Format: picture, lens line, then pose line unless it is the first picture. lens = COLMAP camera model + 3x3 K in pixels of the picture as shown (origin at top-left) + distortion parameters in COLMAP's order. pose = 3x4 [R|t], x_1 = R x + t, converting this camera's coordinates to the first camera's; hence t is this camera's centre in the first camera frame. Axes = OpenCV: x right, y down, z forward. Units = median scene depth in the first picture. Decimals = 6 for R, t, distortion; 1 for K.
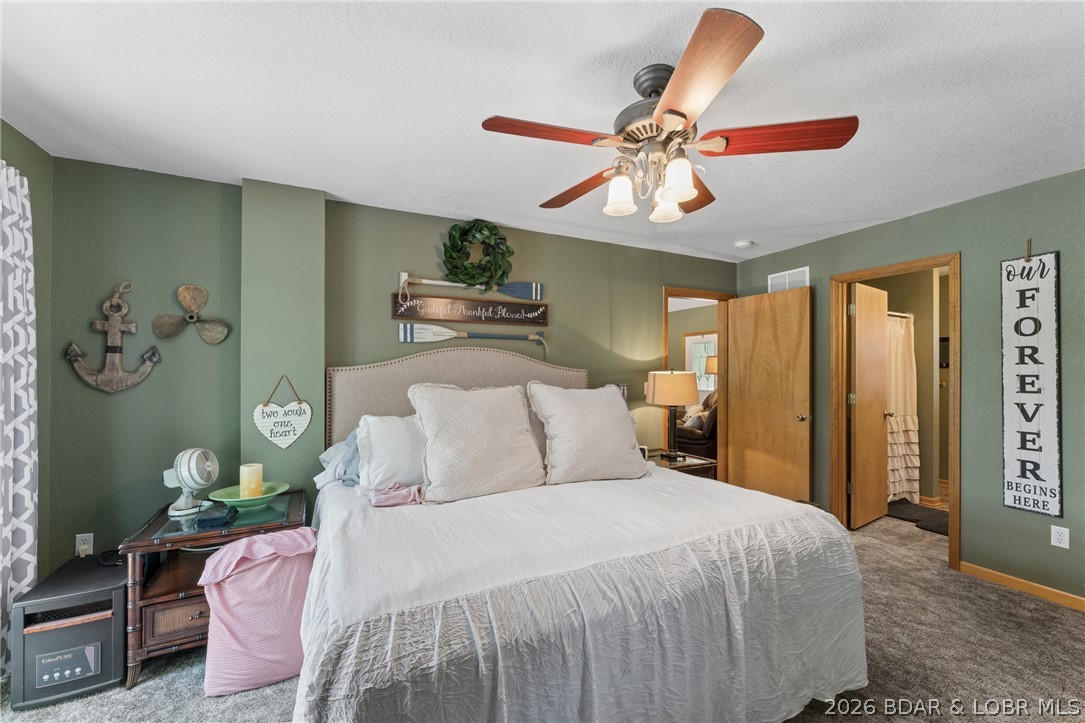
lens RADIAL K [[435.2, 0, 537.3], [0, 435.2, 371.1], [0, 0, 1]] dist [-0.000339, -0.000158]
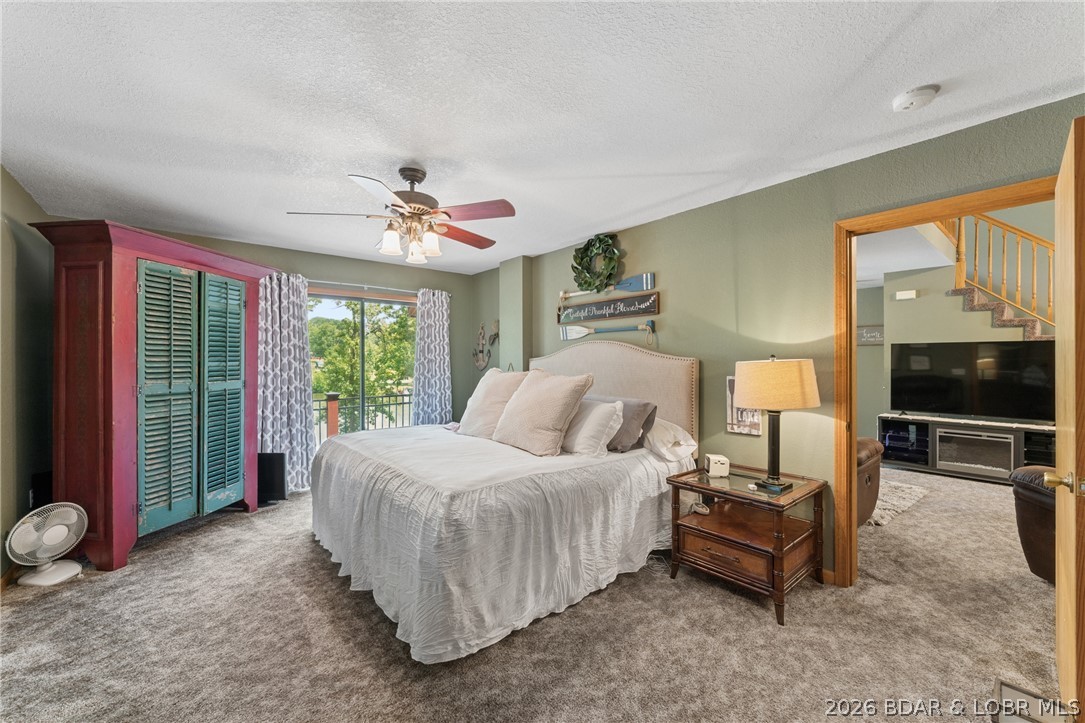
lens RADIAL K [[435.2, 0, 538.1], [0, 435.2, 356.6], [0, 0, 1]] dist [-0.000339, -0.000158]
pose [[0.237797, -0.009793, -0.971265, 0.987249], [0.008345, 0.999933, -0.008039, -0.001204], [0.971279, -0.006193, 0.237863, 0.540085]]
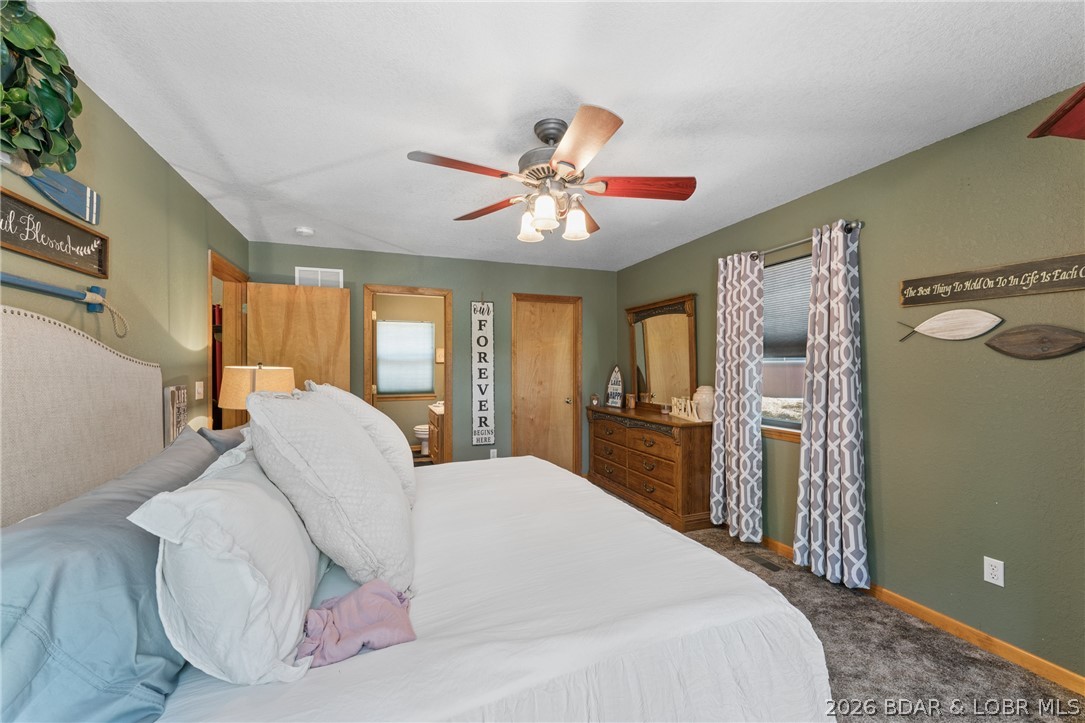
lens RADIAL K [[435.2, 0, 544.9], [0, 435.2, 370.9], [0, 0, 1]] dist [-0.000339, -0.000158]
pose [[0.085863, -0.009177, 0.996265, -0.485999], [-0.000863, 0.999957, 0.009286, 0.001468], [-0.996307, -0.001657, 0.085851, 0.465105]]
